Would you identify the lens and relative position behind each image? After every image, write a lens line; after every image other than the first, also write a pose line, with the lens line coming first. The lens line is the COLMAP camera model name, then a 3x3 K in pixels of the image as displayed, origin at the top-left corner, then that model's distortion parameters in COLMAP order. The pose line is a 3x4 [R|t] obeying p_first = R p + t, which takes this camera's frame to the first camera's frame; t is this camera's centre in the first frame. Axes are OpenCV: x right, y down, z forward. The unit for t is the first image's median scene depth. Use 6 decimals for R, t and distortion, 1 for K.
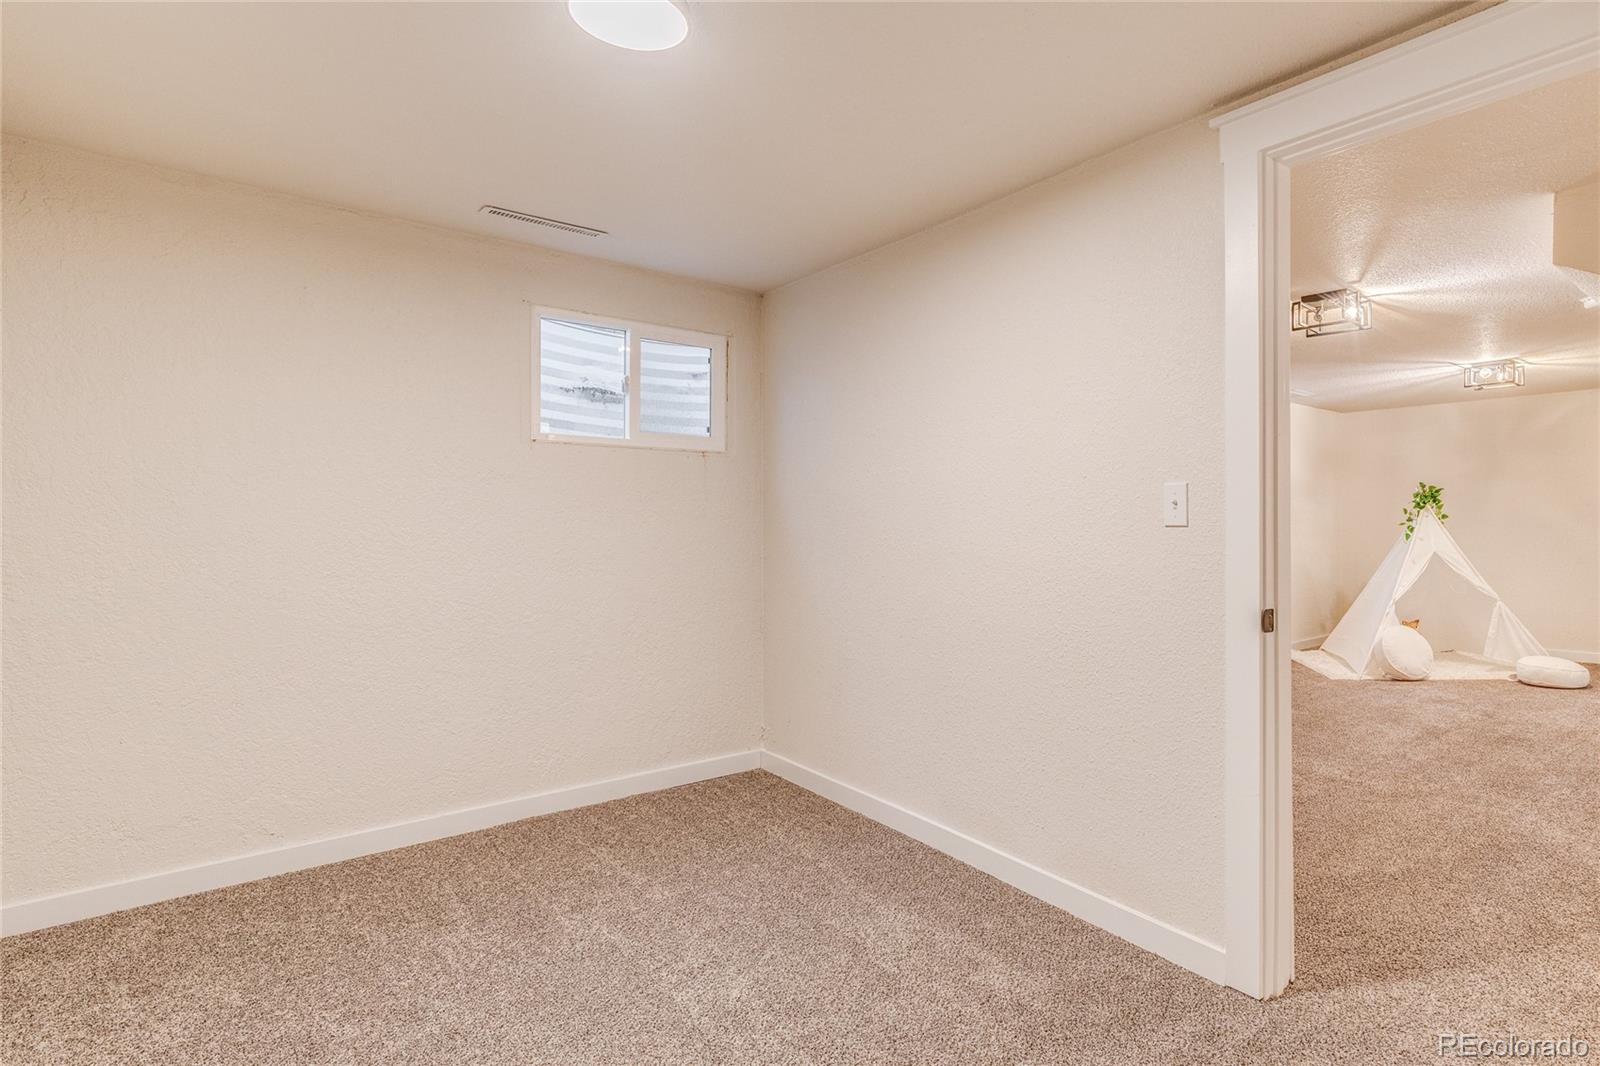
lens RADIAL K [[790.7, 0, 799.6], [0, 790.7, 522.6], [0, 0, 1]] dist [0.000027, 0.000457]
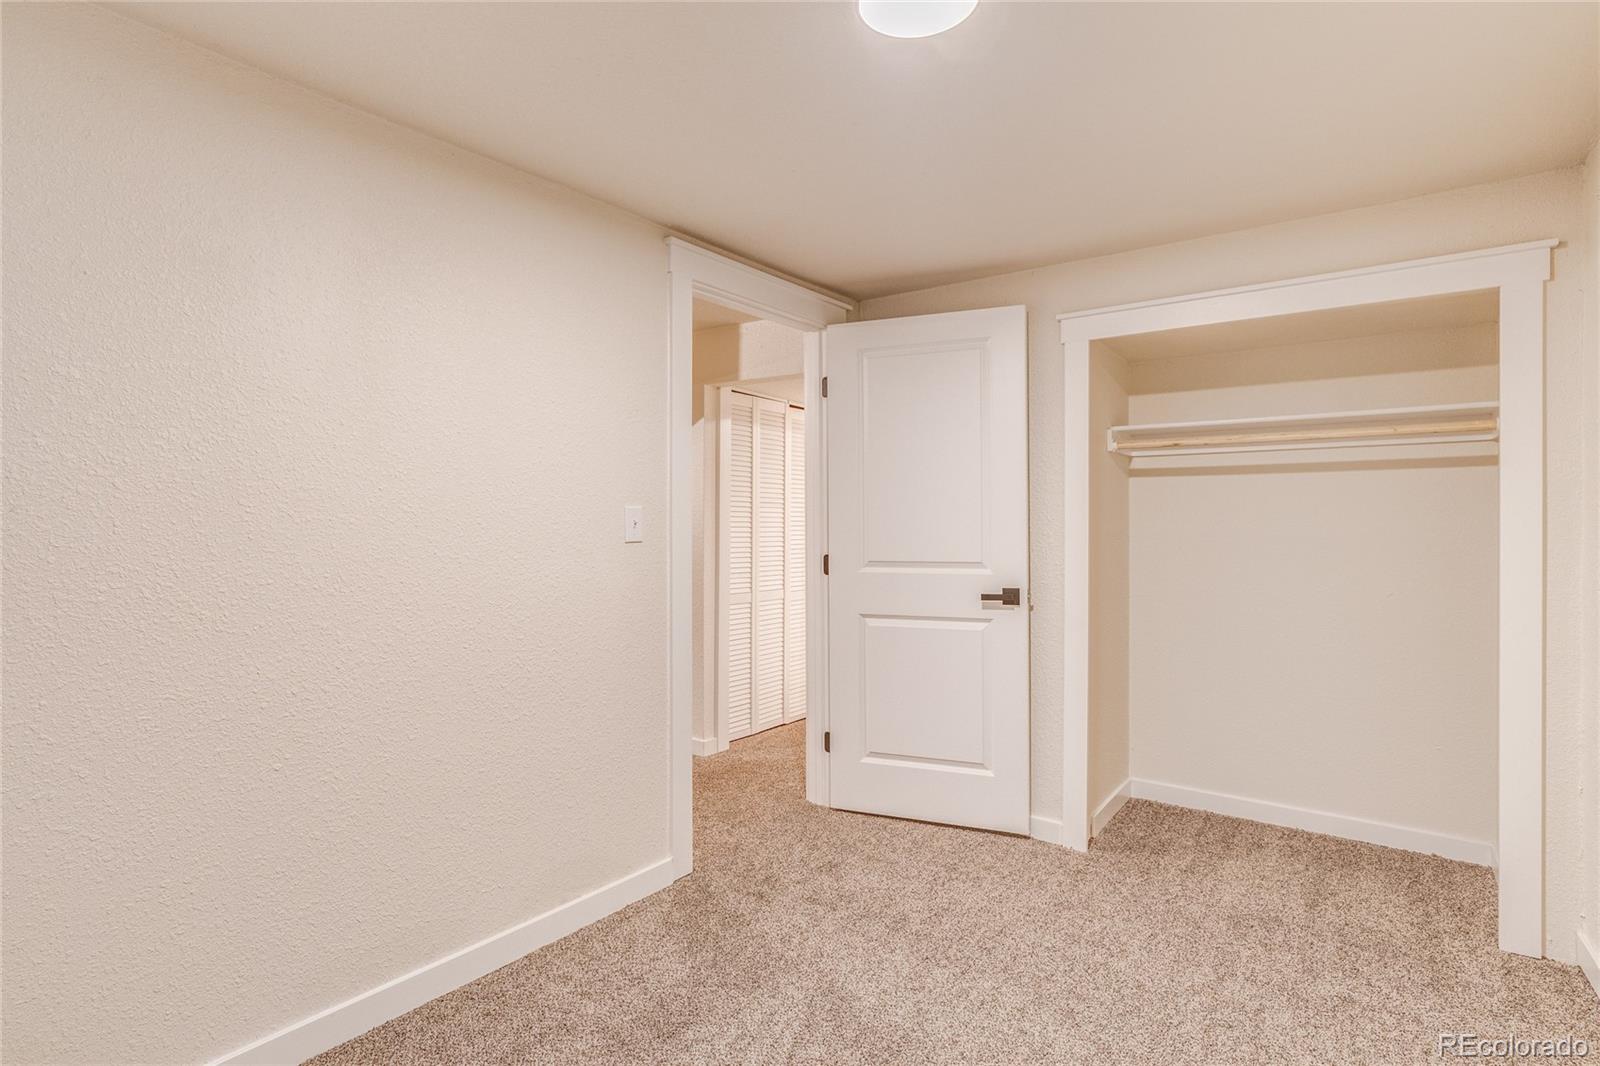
lens RADIAL K [[790.7, 0, 799.6], [0, 790.7, 522.6], [0, 0, 1]] dist [0.000027, 0.000457]
pose [[-0.279033, 0.001927, 0.960280, -0.685918], [0.012686, 0.999918, 0.001680, -0.021982], [-0.960198, 0.012651, -0.279034, 0.979370]]
